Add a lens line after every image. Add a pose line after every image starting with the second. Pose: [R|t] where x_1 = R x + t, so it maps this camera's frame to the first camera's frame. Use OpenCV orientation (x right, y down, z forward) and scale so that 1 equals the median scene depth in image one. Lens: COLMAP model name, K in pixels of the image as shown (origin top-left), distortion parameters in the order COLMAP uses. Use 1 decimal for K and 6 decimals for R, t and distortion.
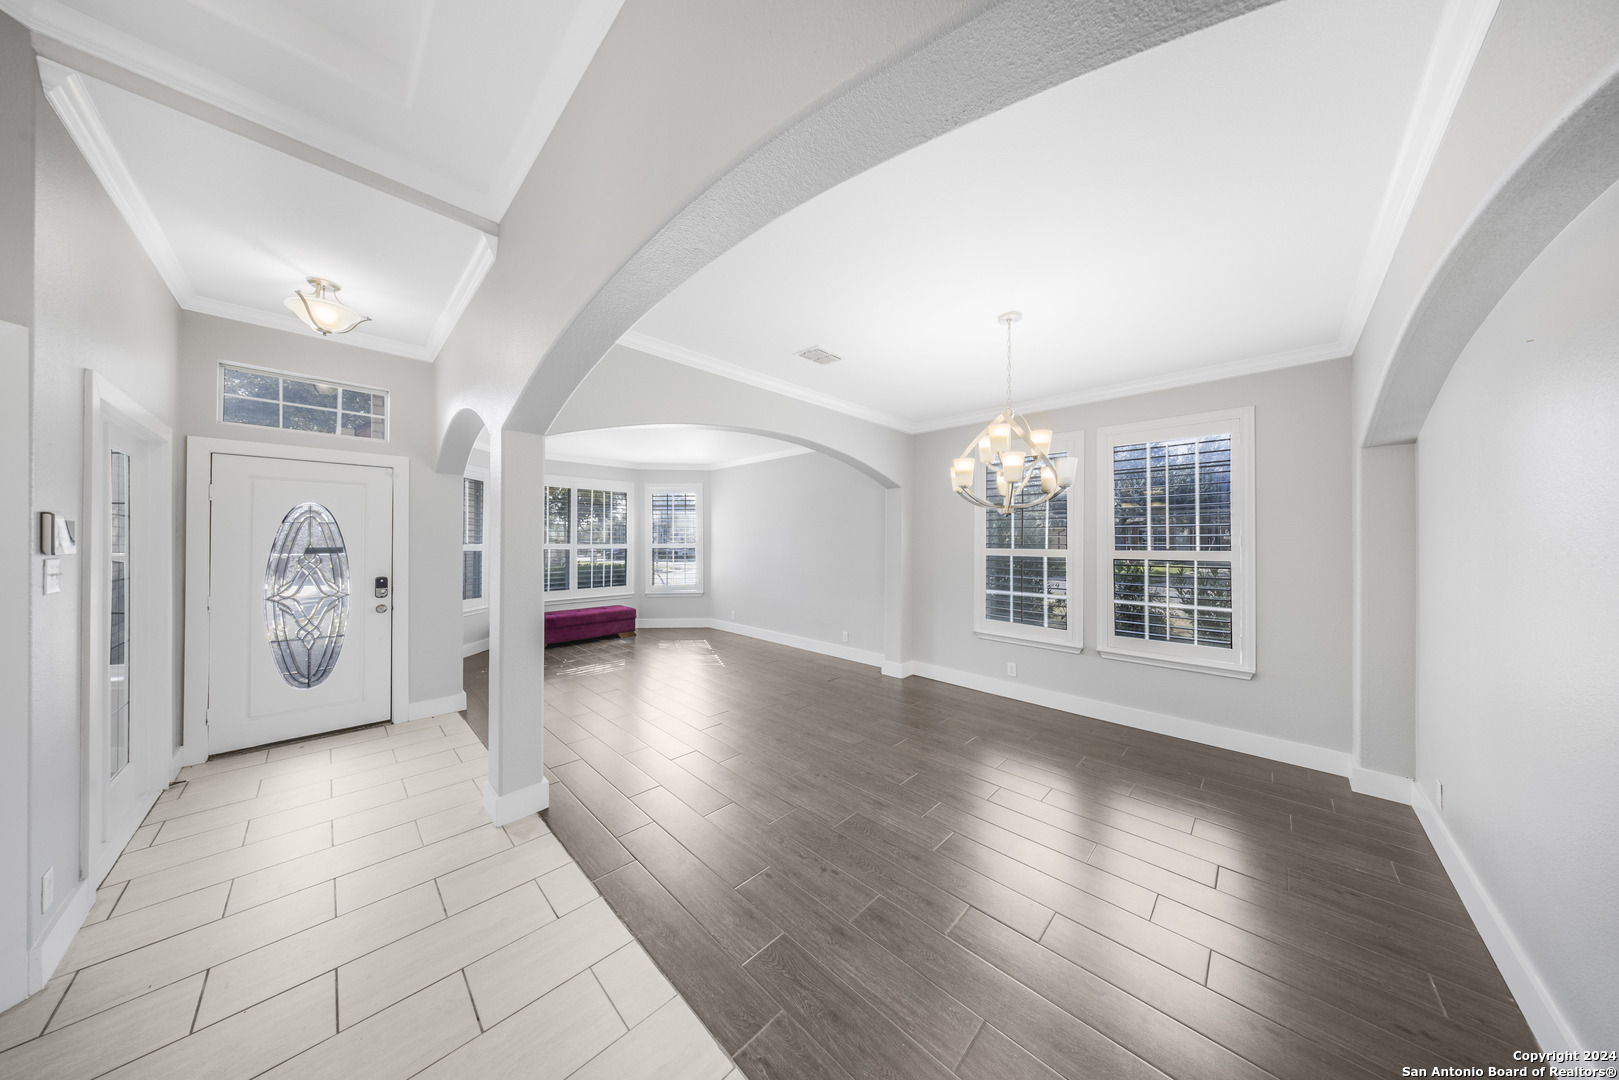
lens RADIAL K [[474.9, 0, 823.7], [0, 474.9, 537.1], [0, 0, 1]] dist [0.001837, -0.000510]
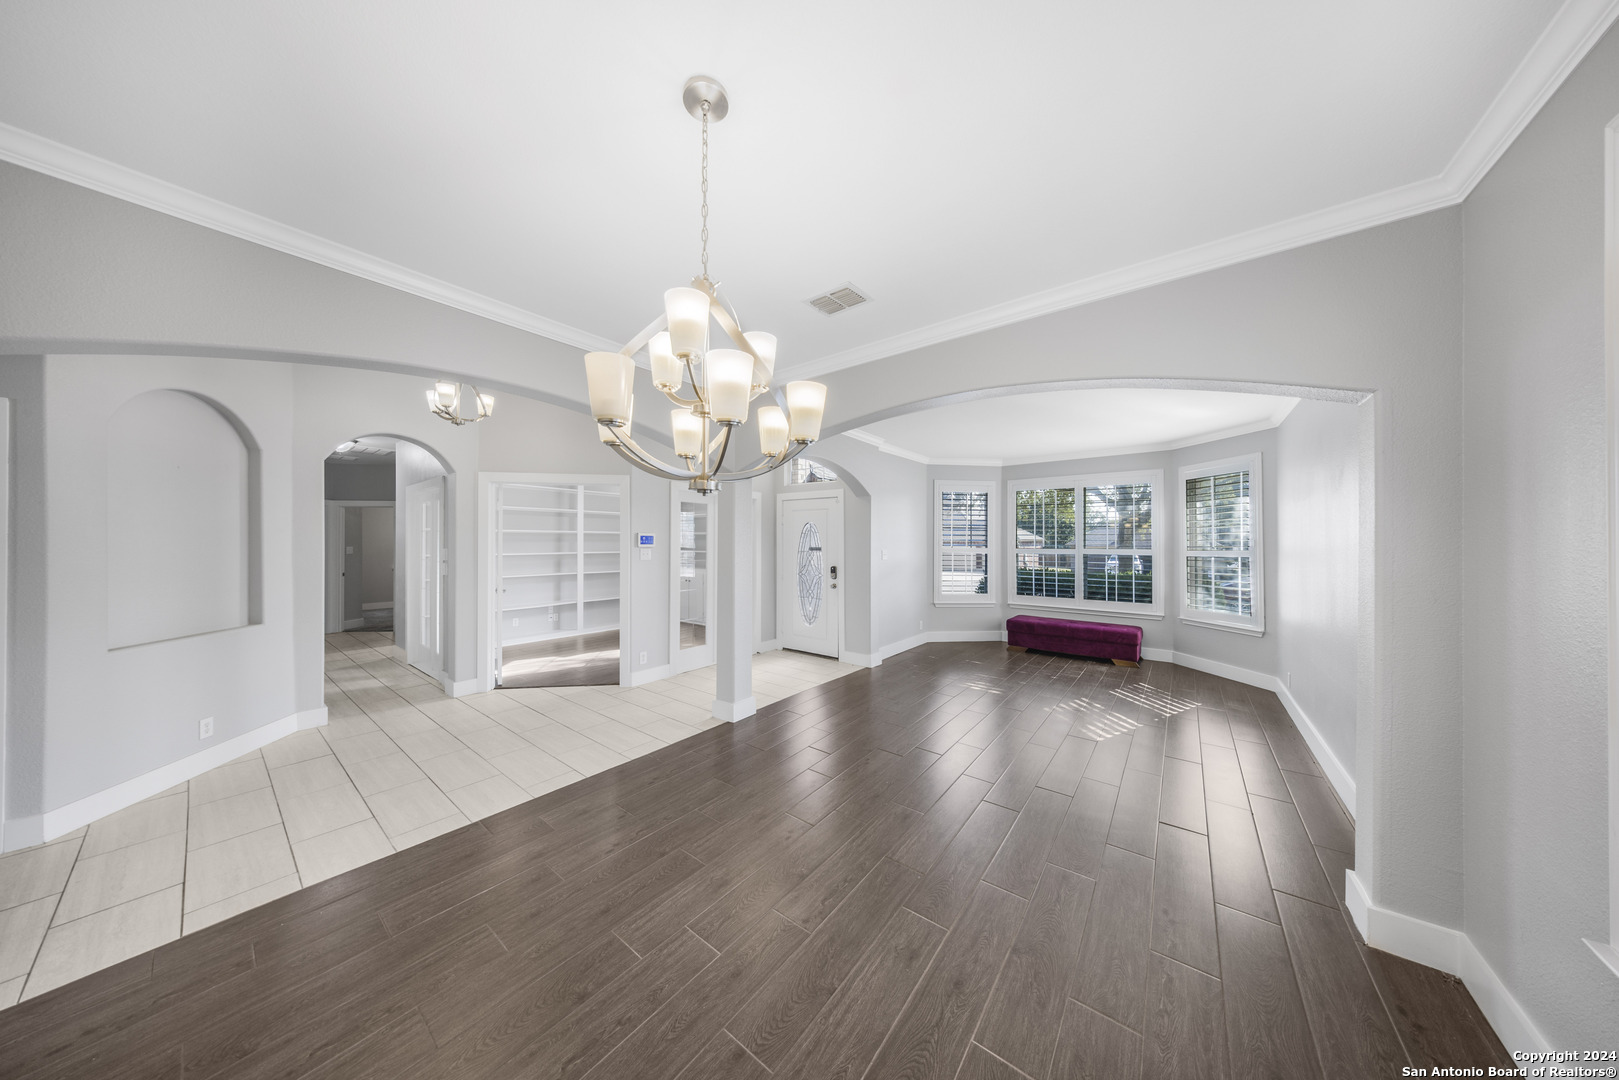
lens RADIAL K [[474.9, 0, 817.0], [0, 474.9, 542.0], [0, 0, 1]] dist [0.001837, -0.000510]
pose [[0.102257, -0.001897, -0.994756, 0.610233], [-0.001840, 0.999996, -0.002096, 0.005970], [0.994756, 0.002045, 0.102253, 0.730721]]
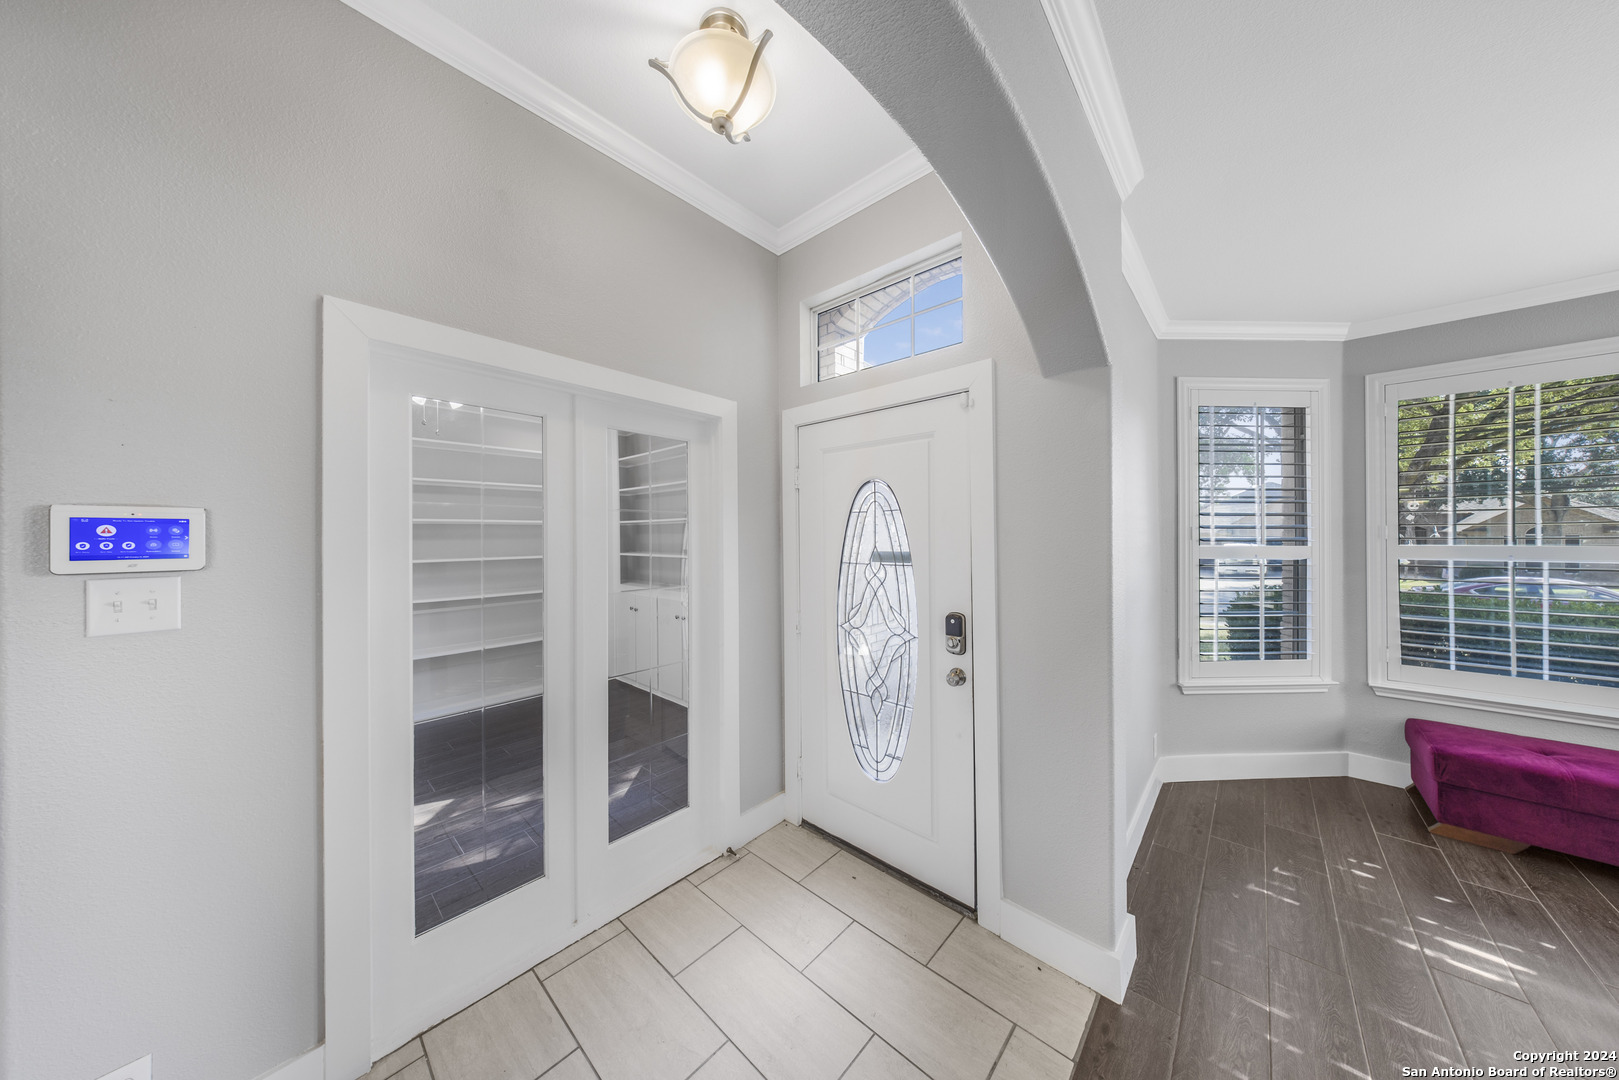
lens RADIAL K [[474.9, 0, 809.7], [0, 474.9, 536.5], [0, 0, 1]] dist [0.001837, -0.000510]
pose [[0.014417, -0.002146, -0.999894, -0.404081], [0.011861, 0.999928, -0.001975, 0.002430], [0.999826, -0.011831, 0.014441, 0.786332]]
